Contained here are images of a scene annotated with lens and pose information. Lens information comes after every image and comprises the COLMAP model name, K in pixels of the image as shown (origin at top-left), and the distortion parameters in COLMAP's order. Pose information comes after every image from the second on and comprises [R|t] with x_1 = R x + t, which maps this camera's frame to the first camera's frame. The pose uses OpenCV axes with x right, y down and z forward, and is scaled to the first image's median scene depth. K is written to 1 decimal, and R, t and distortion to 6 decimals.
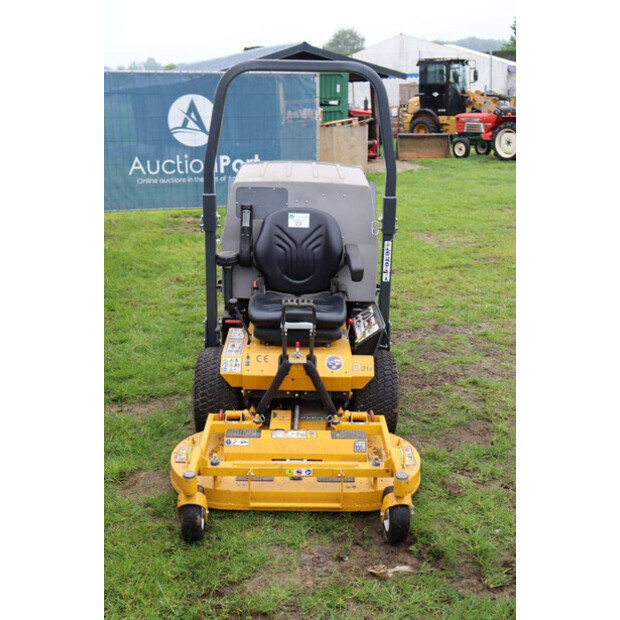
lens RADIAL K [[692.3, 0, 310.0], [0, 692.3, 310.0], [0, 0, 1]] dist [-0.076244, 0.238367]
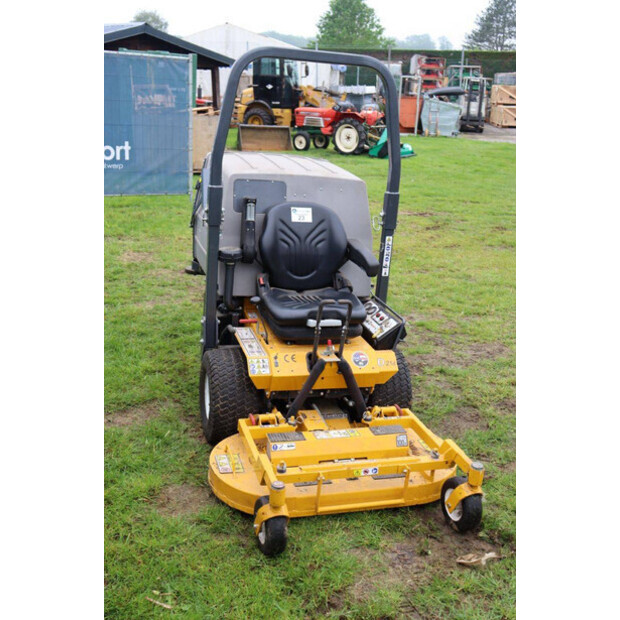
lens RADIAL K [[692.3, 0, 310.0], [0, 692.3, 310.0], [0, 0, 1]] dist [-0.076244, 0.238367]
pose [[0.960682, -0.027560, 0.276279, -0.279732], [0.023706, 0.999570, 0.017281, -0.012050], [-0.276637, -0.010052, 0.960922, 0.058350]]
